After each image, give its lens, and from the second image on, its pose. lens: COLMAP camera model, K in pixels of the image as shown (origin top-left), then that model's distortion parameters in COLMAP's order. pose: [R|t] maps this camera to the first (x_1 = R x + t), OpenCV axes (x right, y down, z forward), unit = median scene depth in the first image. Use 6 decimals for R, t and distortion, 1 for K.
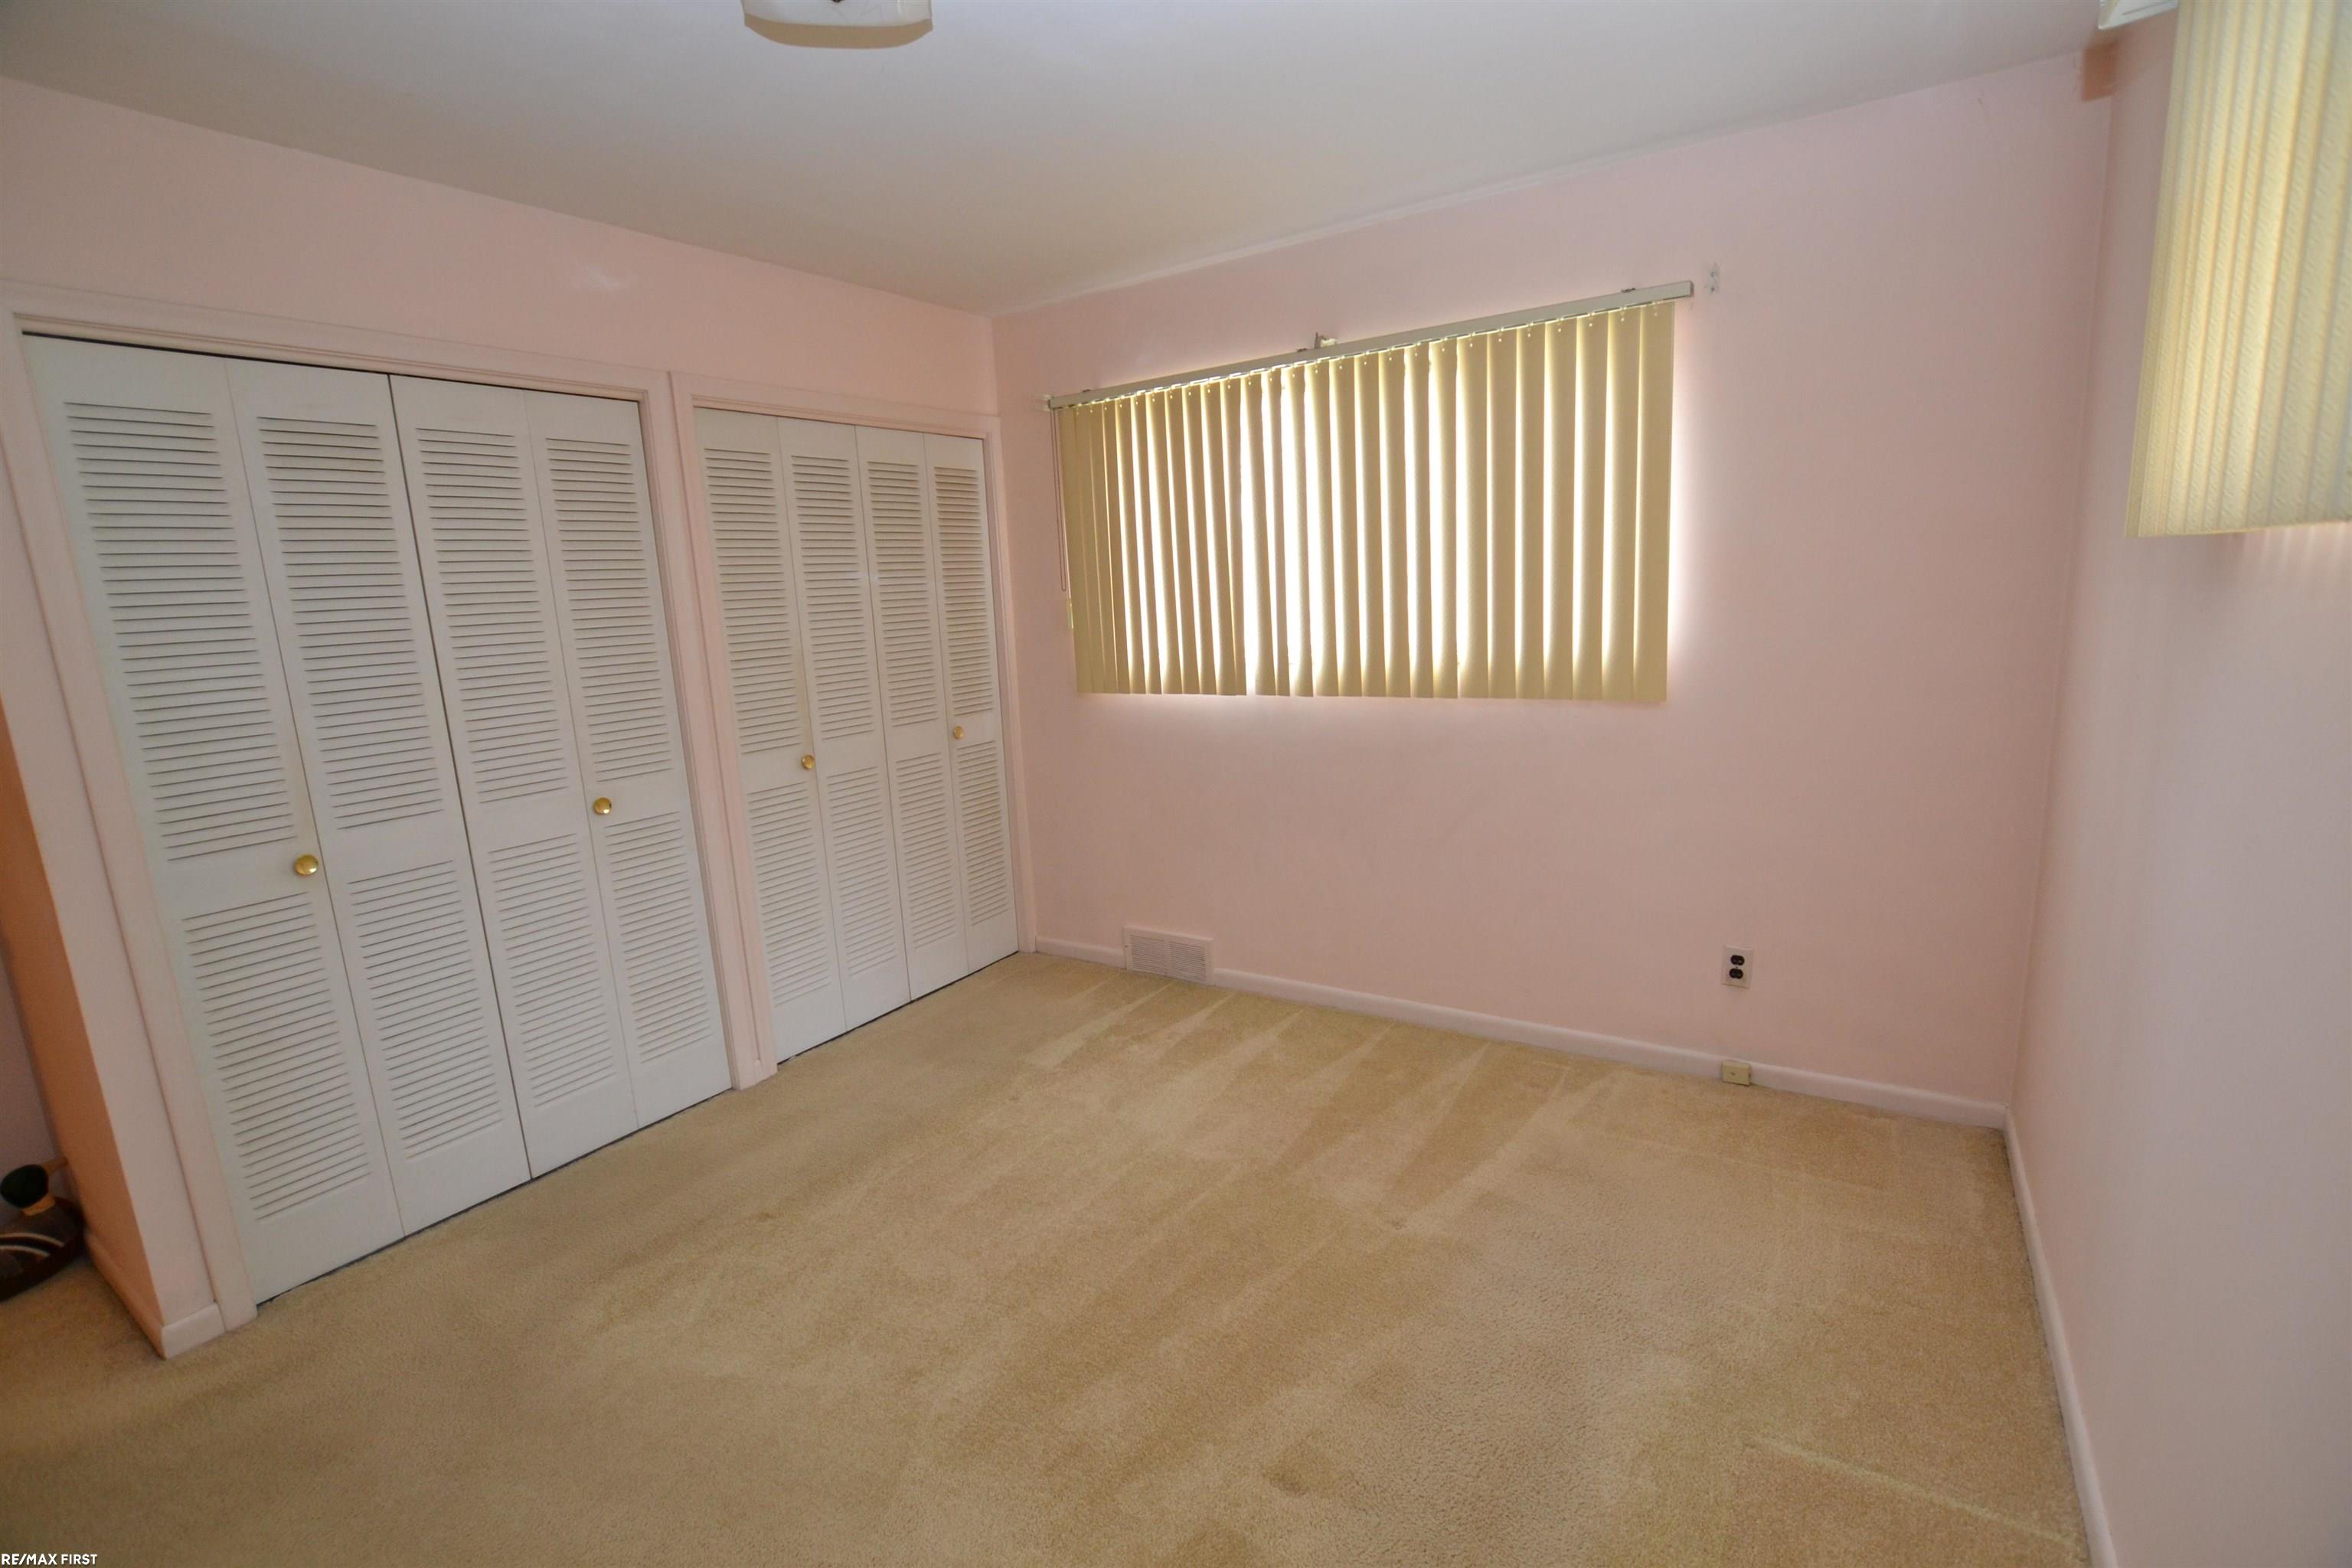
lens RADIAL K [[1062.0, 0, 1176.0], [0, 1062.0, 784.0], [0, 0, 1]] dist [-0.000436, -0.000040]
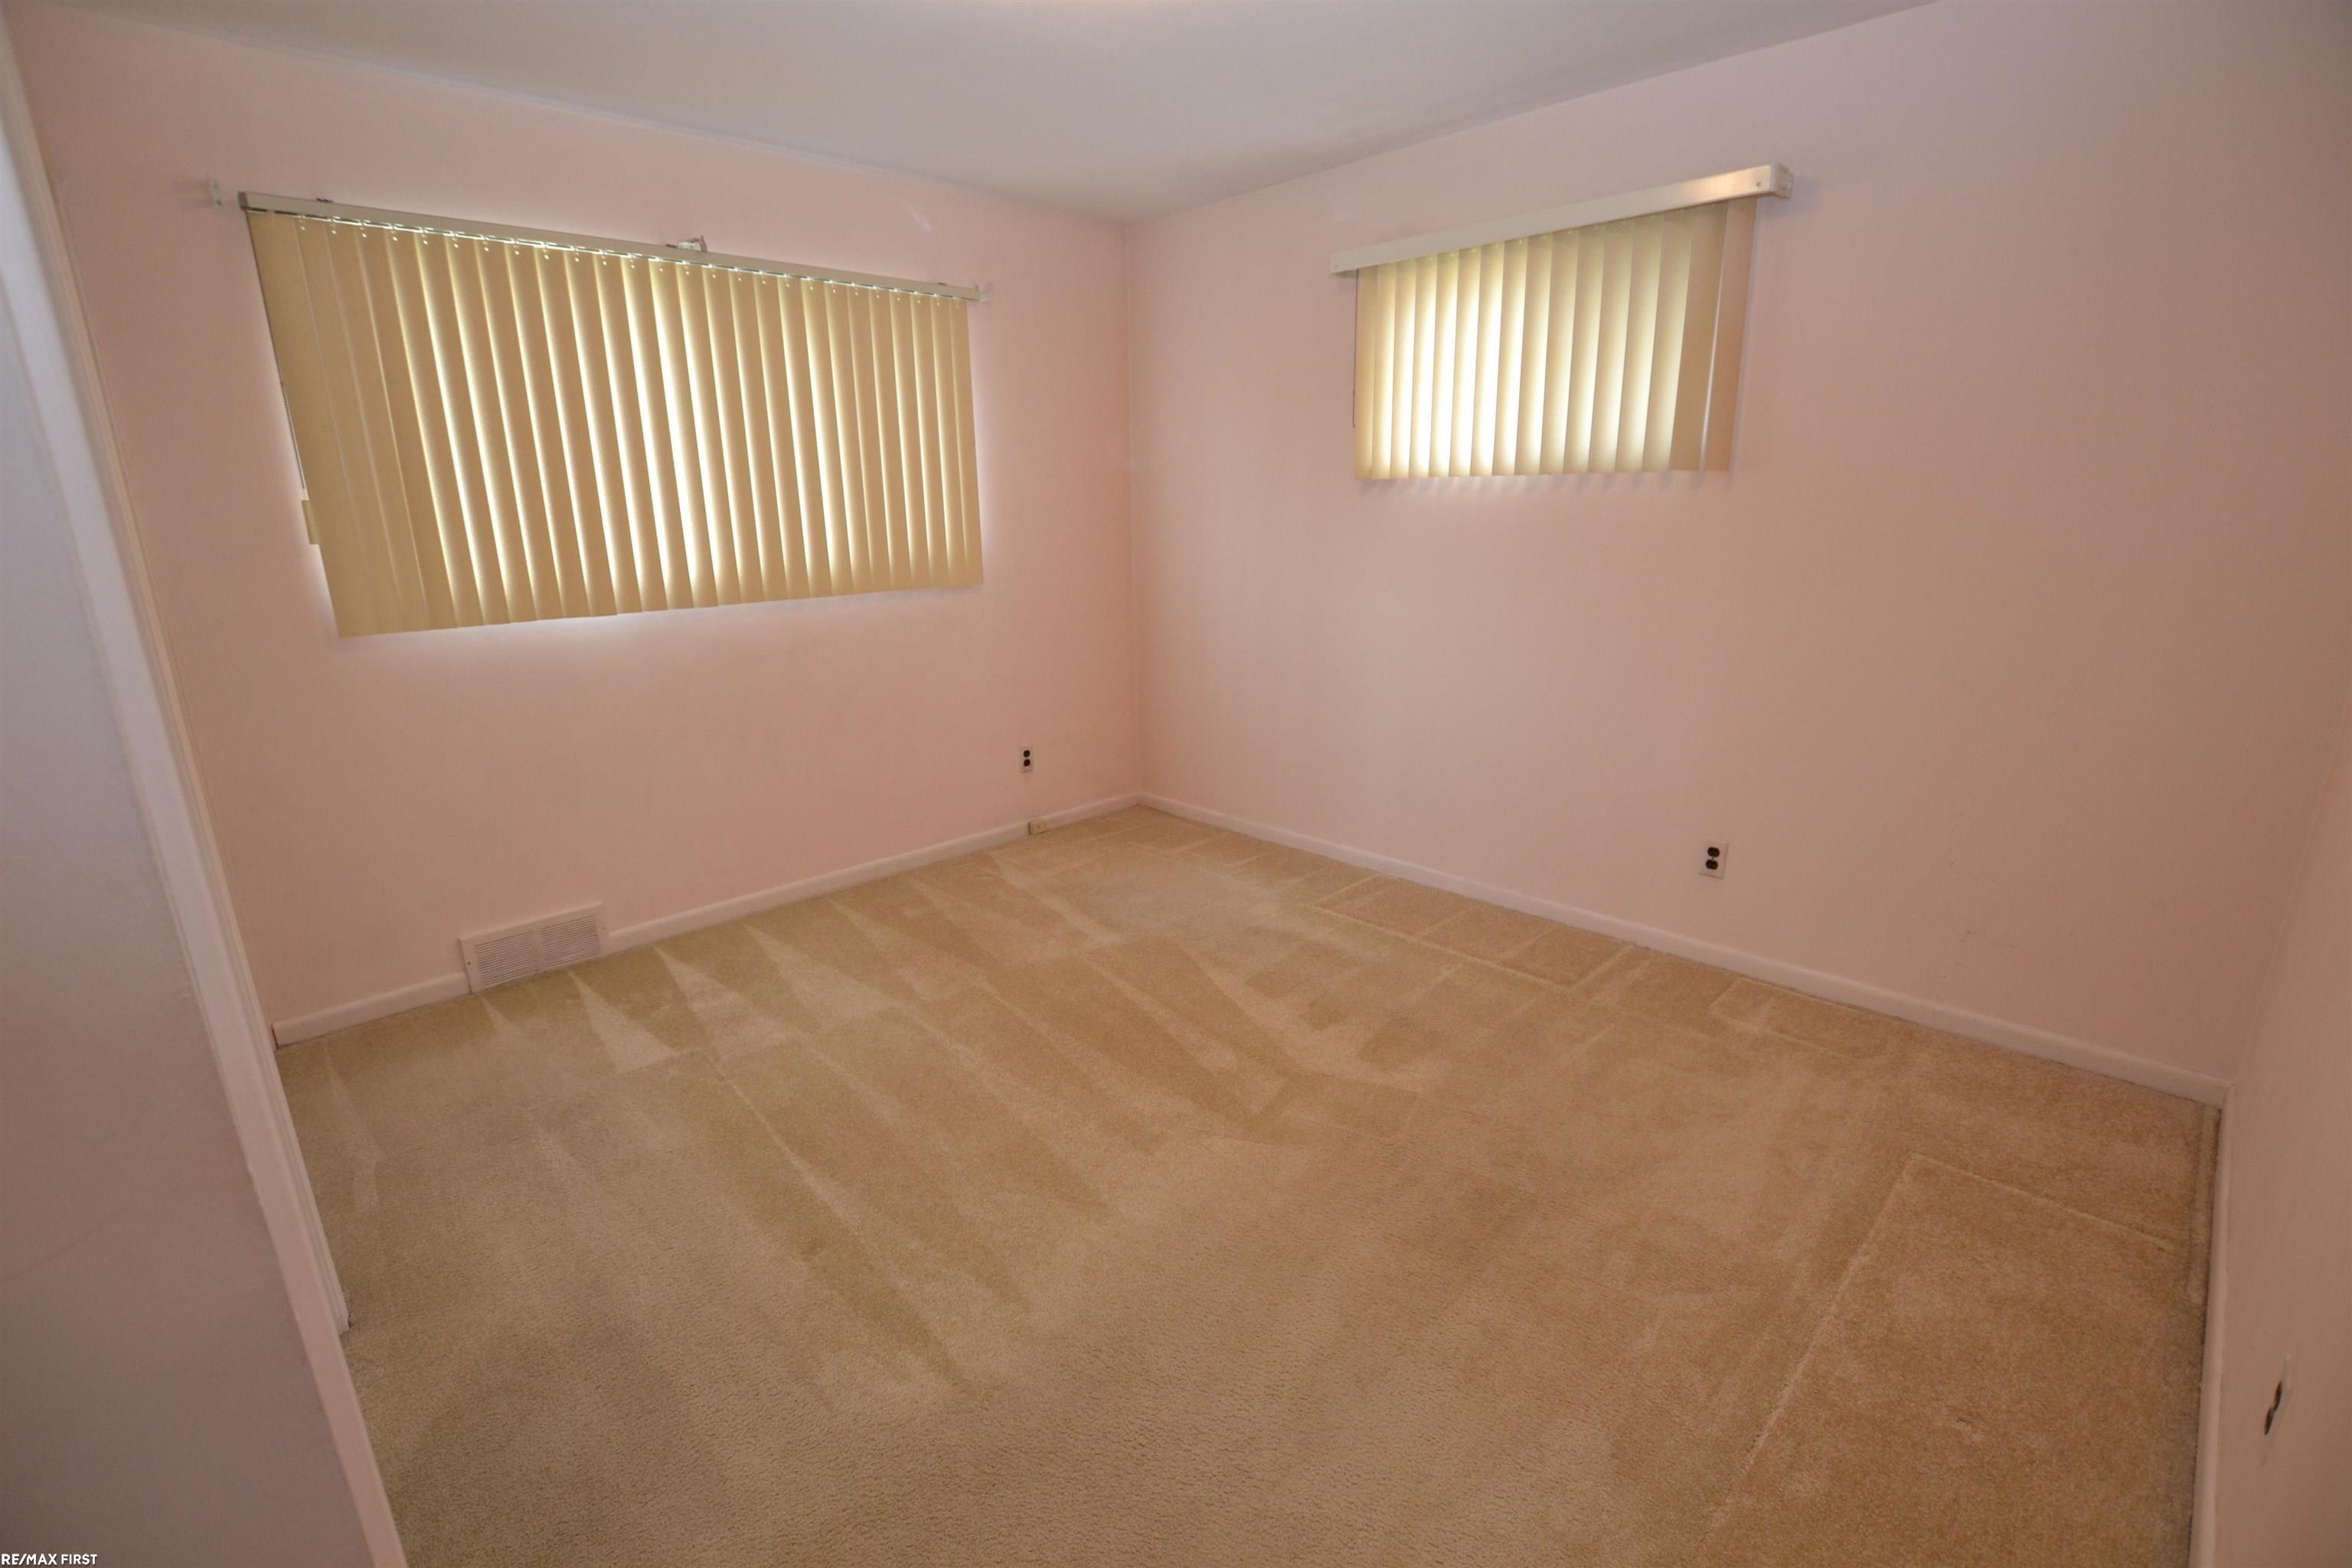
lens RADIAL K [[1038.6, 0, 1176.0], [0, 1038.6, 784.0], [0, 0, 1]] dist [-0.027723, -0.000110]
pose [[0.207808, -0.208096, 0.955778, -0.759034], [0.180240, 0.968524, 0.171682, -0.009119], [-0.961421, 0.136592, 0.238774, 0.386457]]
